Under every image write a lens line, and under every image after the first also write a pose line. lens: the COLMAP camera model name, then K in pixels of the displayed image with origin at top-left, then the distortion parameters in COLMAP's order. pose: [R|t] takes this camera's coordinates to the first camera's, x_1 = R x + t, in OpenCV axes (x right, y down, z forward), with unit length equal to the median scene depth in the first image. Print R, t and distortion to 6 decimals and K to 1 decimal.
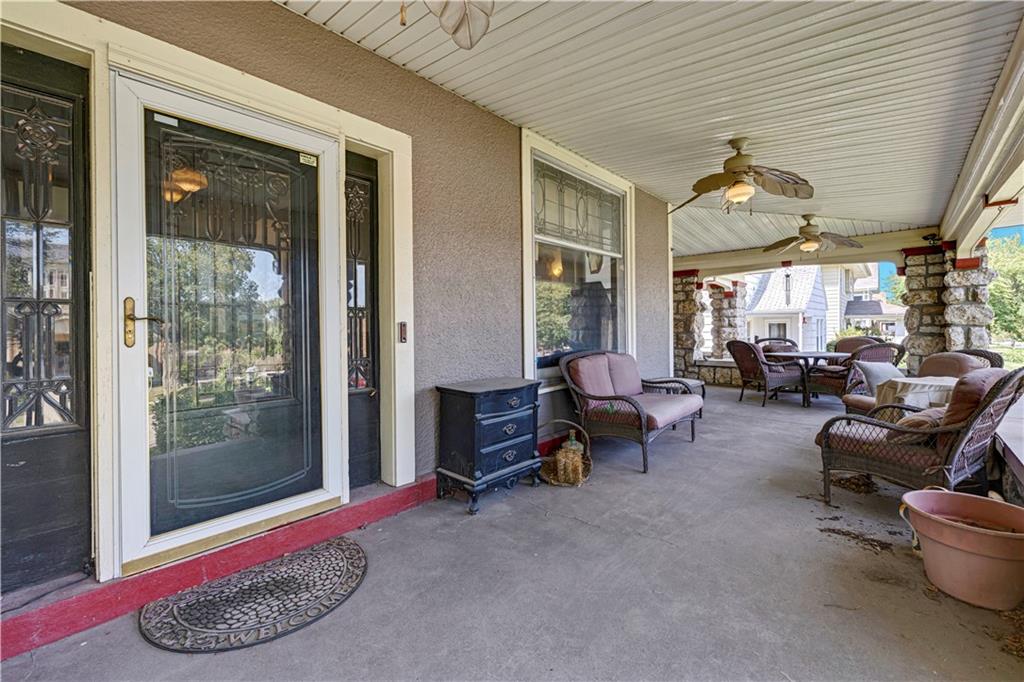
lens RADIAL K [[432.5, 0, 518.8], [0, 432.5, 331.9], [0, 0, 1]] dist [-0.000739, -0.000103]
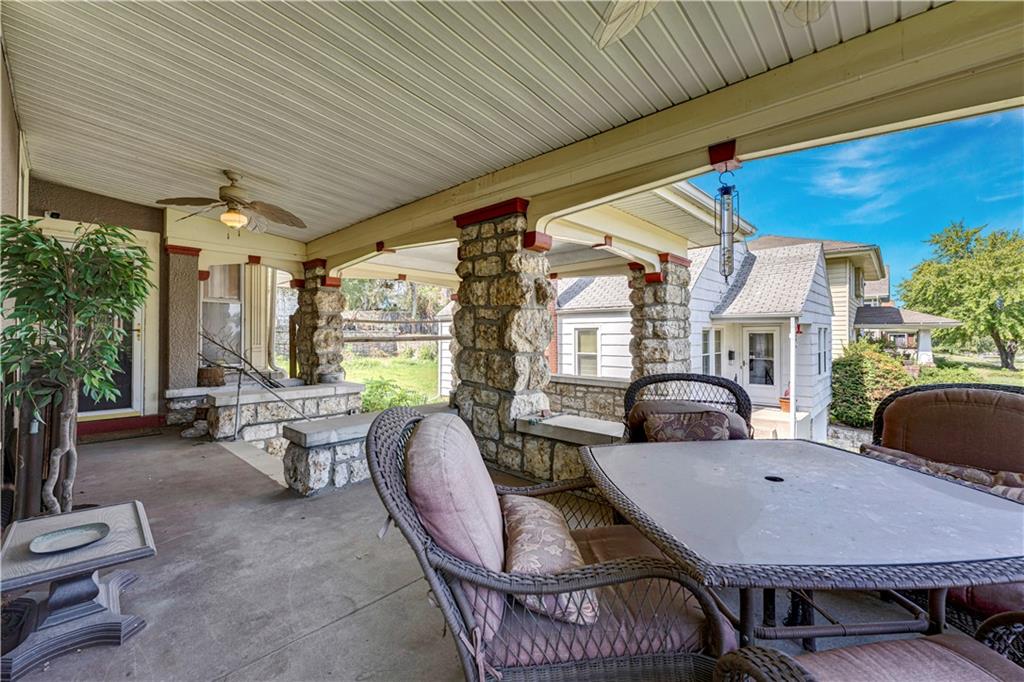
lens RADIAL K [[440.2, 0, 512.0], [0, 440.2, 341.0], [0, 0, 1]] dist [-0.000143, 0.000005]
pose [[0.999945, 0.007657, -0.007133, 0.398580], [-0.007655, 0.999971, 0.000317, -0.008961], [0.007135, -0.000262, 0.999975, 0.569682]]
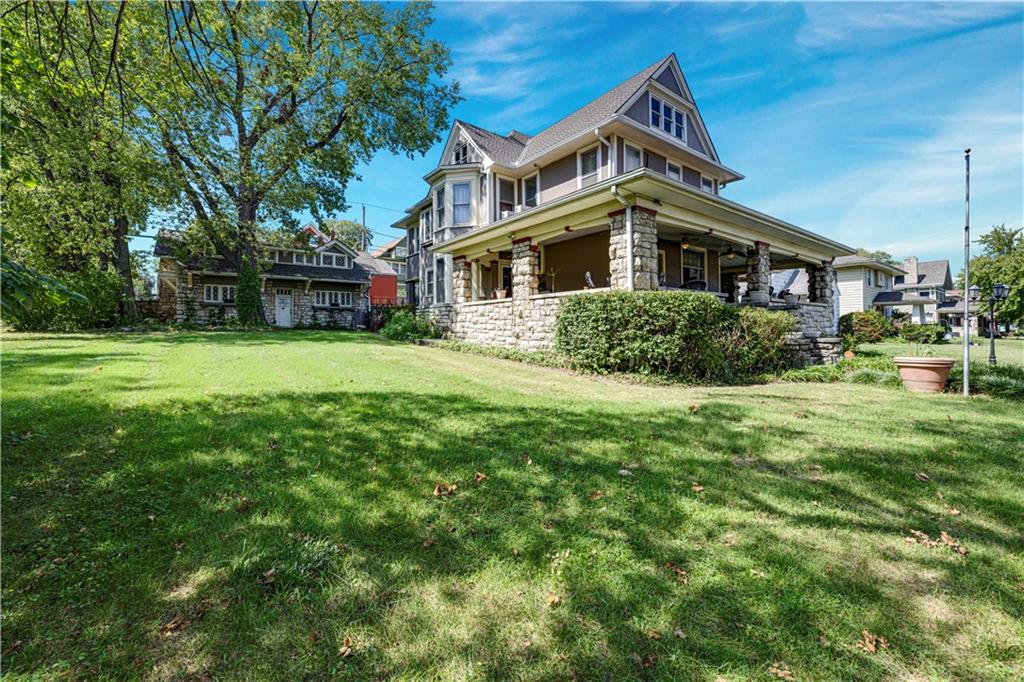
lens RADIAL K [[414.1, 0, 512.0], [0, 414.1, 341.0], [0, 0, 1]] dist [-0.000101, -0.000012]
pose [[0.981417, 0.015216, -0.191285, -0.372172], [-0.012120, 0.999776, 0.017344, 0.217899], [0.191506, -0.014703, 0.981381, -1.530151]]
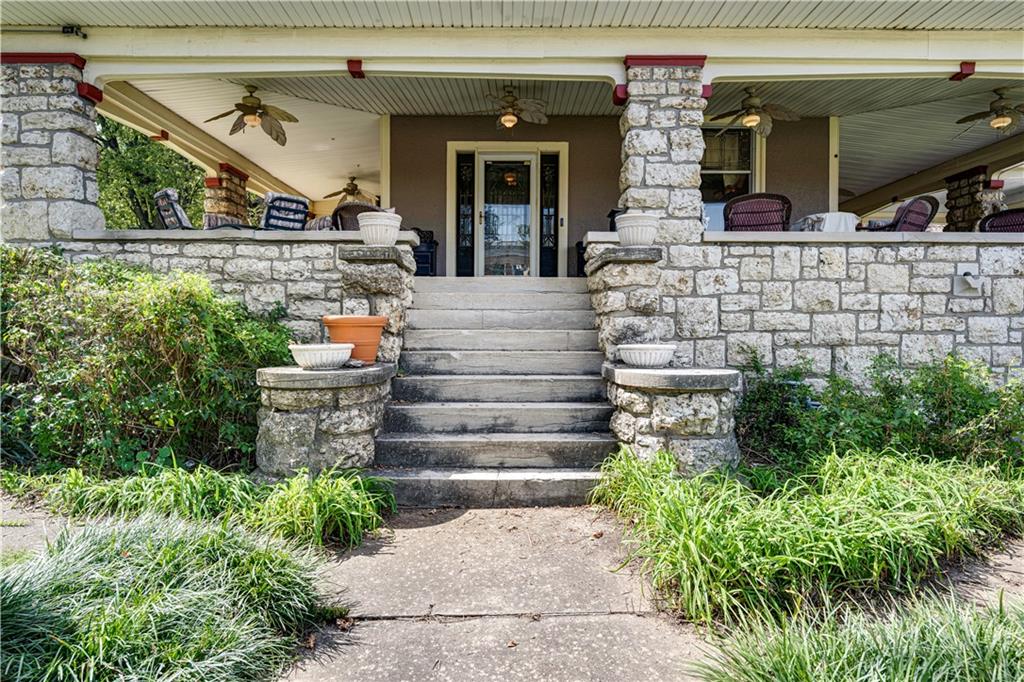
lens RADIAL K [[564.5, 0, 512.0], [0, 564.5, 341.0], [0, 0, 1]] dist [-0.001384, -0.000139]
pose [[0.675465, 0.028360, -0.736846, 0.602981], [-0.016643, 0.999592, 0.023216, 0.189569], [0.737204, -0.003418, 0.675661, -0.438173]]
